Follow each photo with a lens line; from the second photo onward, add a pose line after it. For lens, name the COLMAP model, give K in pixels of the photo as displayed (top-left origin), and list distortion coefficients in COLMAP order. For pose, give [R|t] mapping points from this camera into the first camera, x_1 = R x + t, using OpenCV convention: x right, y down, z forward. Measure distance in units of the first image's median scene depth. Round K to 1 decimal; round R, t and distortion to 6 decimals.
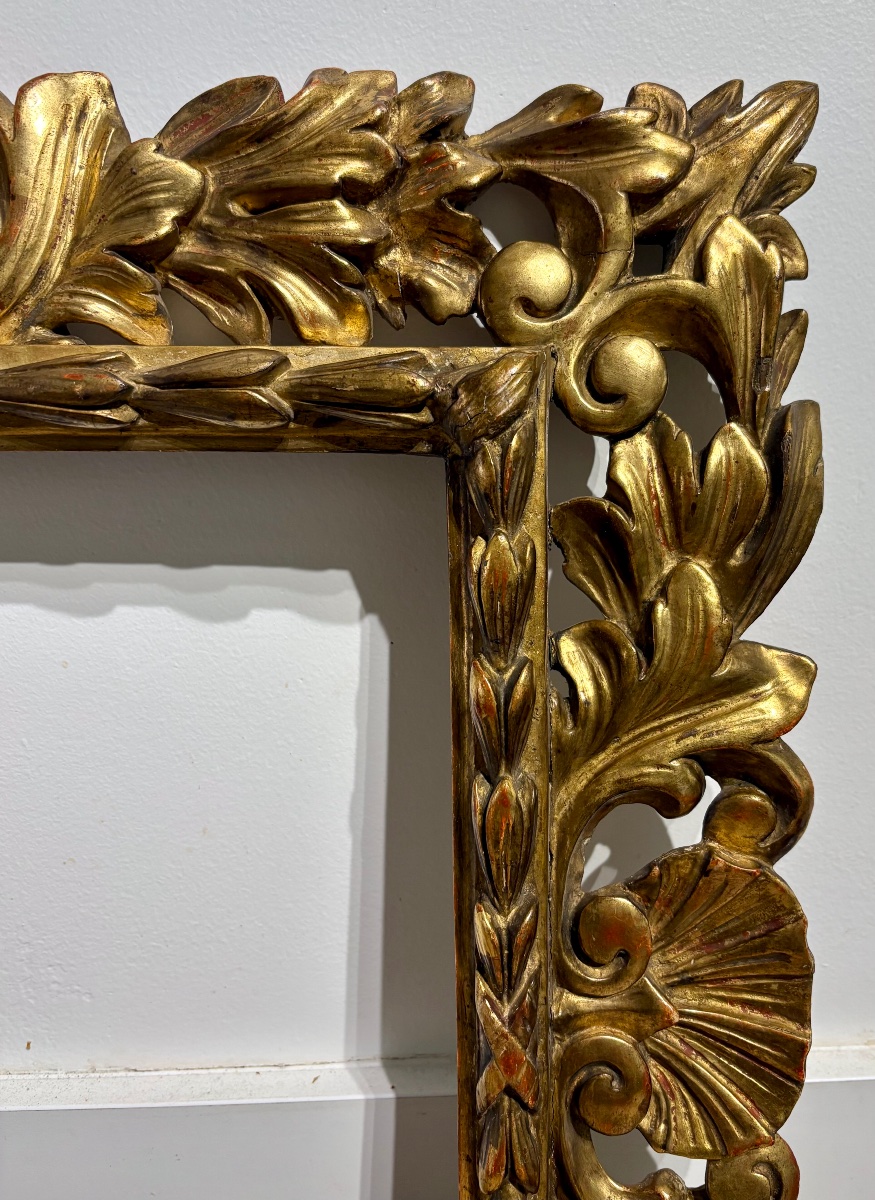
lens RADIAL K [[1018.1, 0, 439.8], [0, 1018.1, 639.4], [0, 0, 1]] dist [-0.007074, -0.004175]
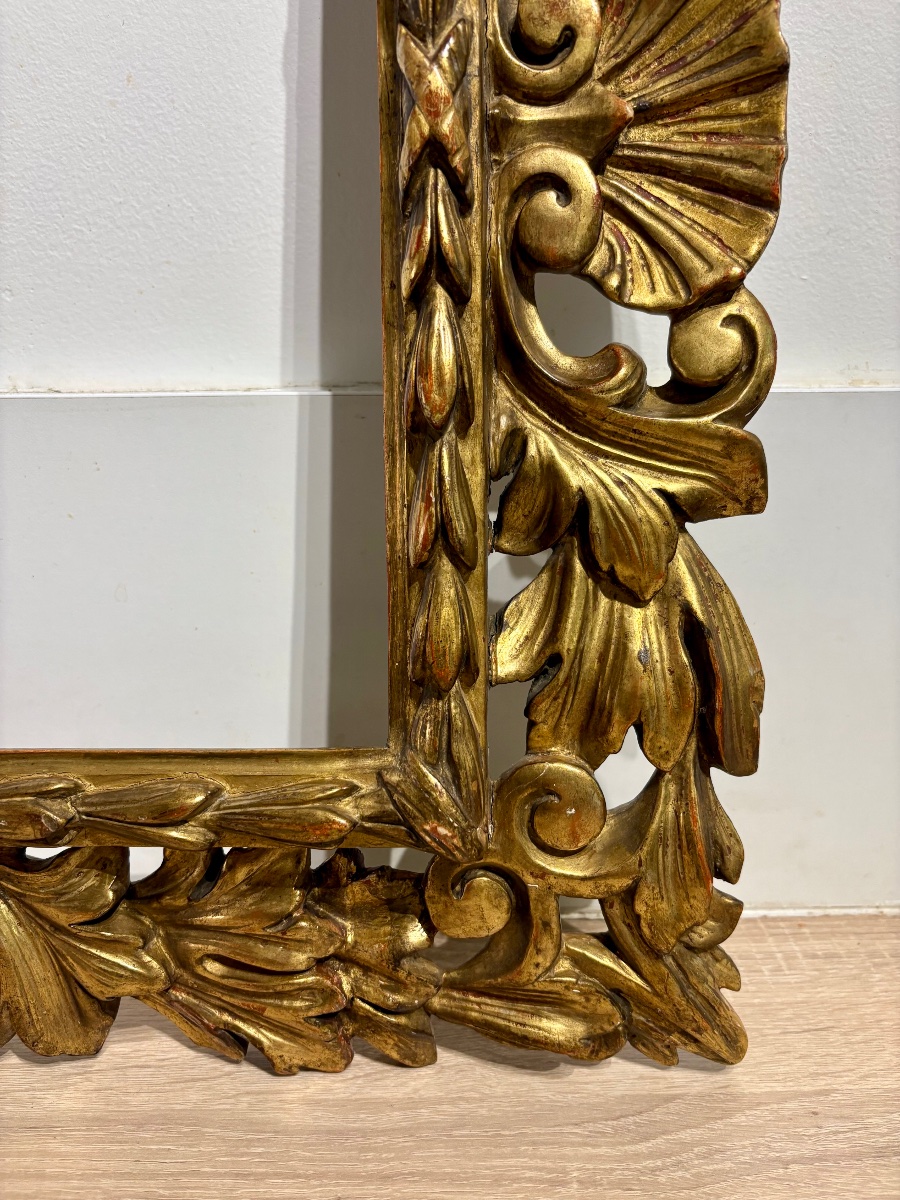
lens RADIAL K [[923.9, 0, 418.1], [0, 923.9, 550.1], [0, 0, 1]] dist [-0.003586, -0.009688]
pose [[0.999293, 0.009838, -0.036290, 0.068184], [-0.011546, 0.998820, -0.047163, 0.645391], [0.035783, 0.047549, 0.998228, 0.181261]]
